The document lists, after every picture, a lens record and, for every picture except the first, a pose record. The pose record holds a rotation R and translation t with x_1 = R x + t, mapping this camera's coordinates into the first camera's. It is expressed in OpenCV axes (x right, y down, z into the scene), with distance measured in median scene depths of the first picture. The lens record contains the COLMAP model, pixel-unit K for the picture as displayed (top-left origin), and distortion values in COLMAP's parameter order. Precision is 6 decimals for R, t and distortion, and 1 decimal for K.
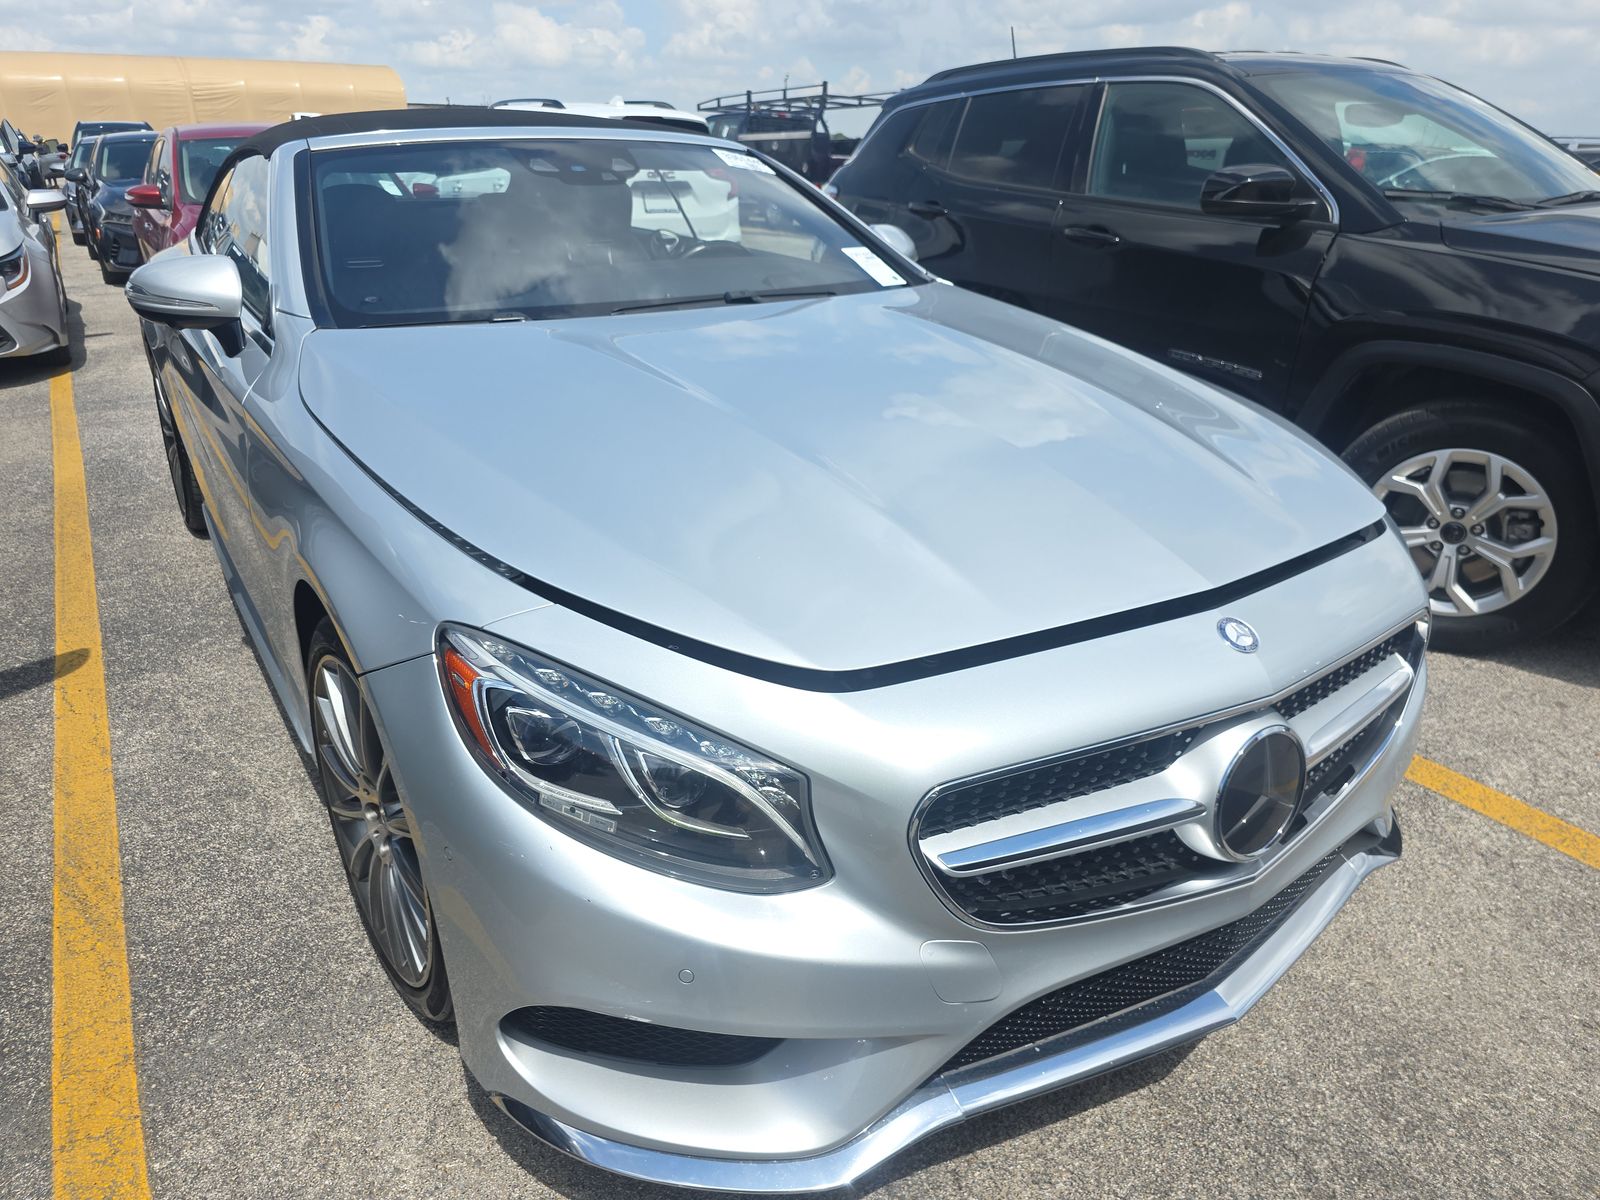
lens RADIAL K [[1112.5, 0, 750.6], [0, 1112.5, 604.0], [0, 0, 1]] dist [0.054872, -0.061658]
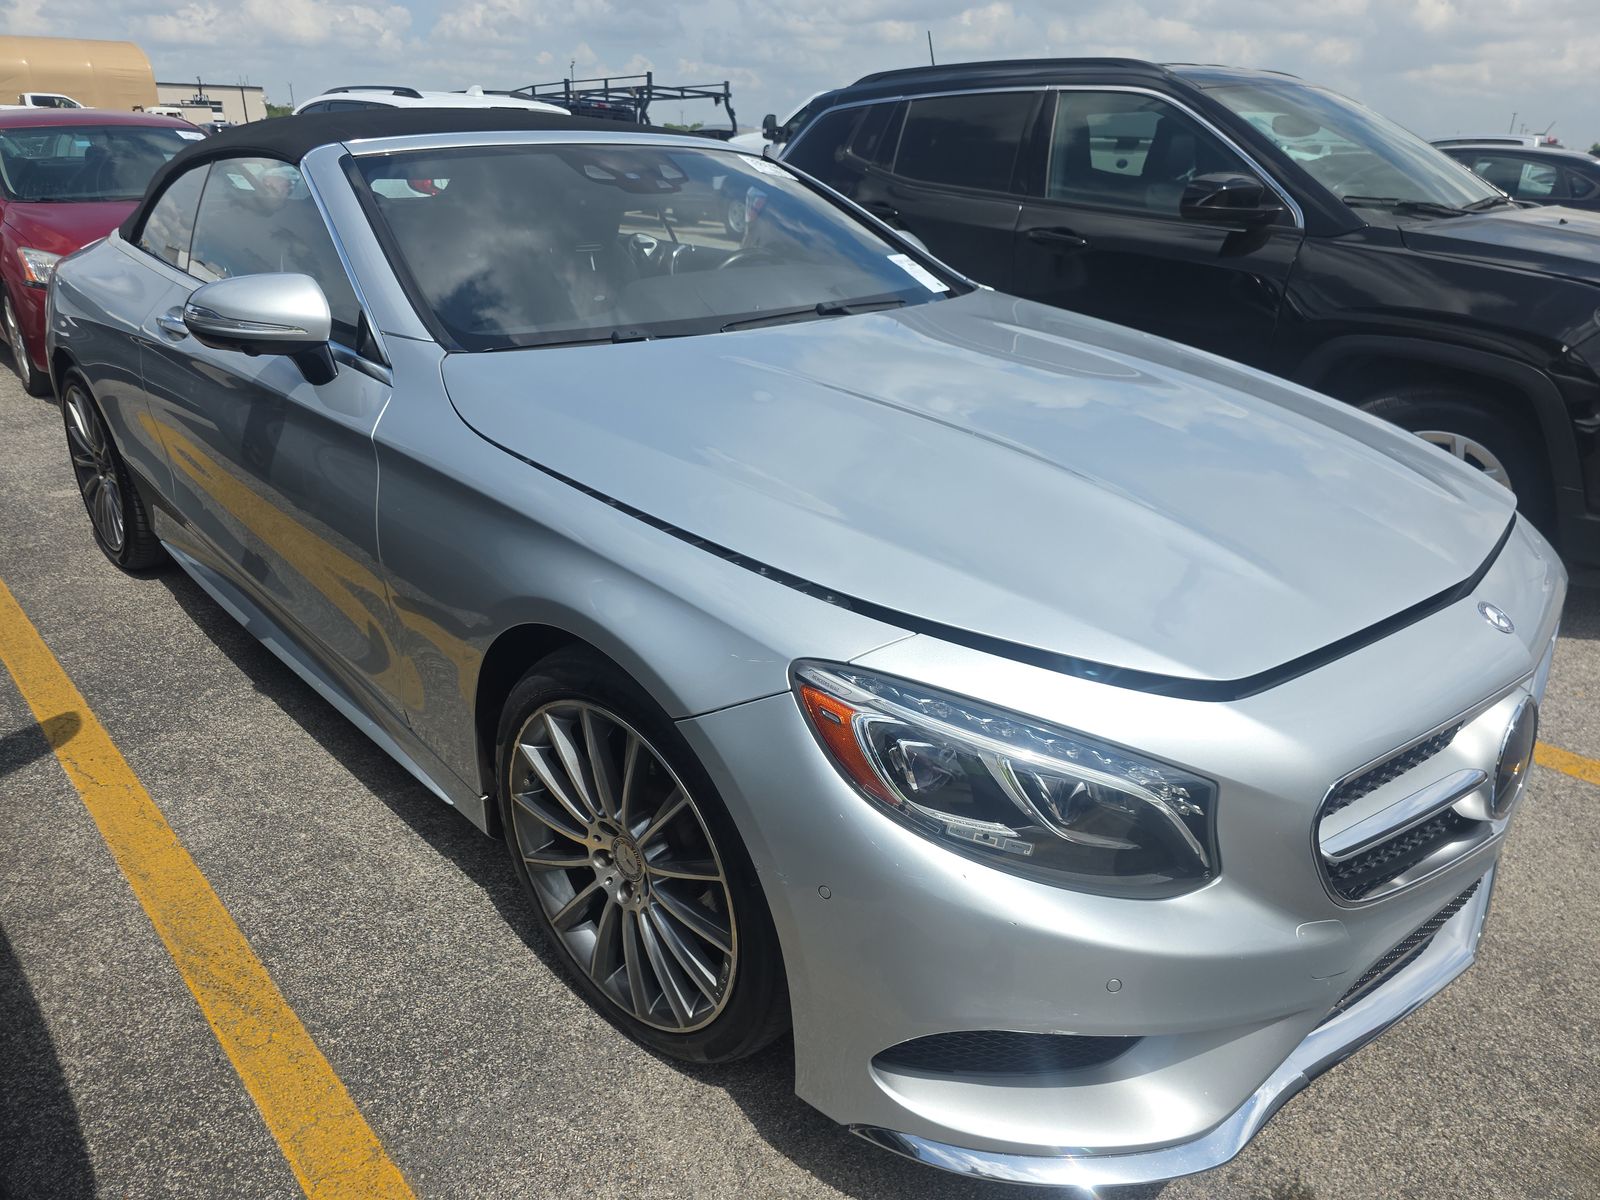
lens RADIAL K [[1112.8, 0, 780.0], [0, 1112.8, 620.5], [0, 0, 1]] dist [0.054268, -0.060029]
pose [[0.979830, -0.069117, 0.187498, -0.235379], [0.065330, 0.997517, 0.026307, -0.022618], [-0.188850, -0.013527, 0.981913, 0.020758]]
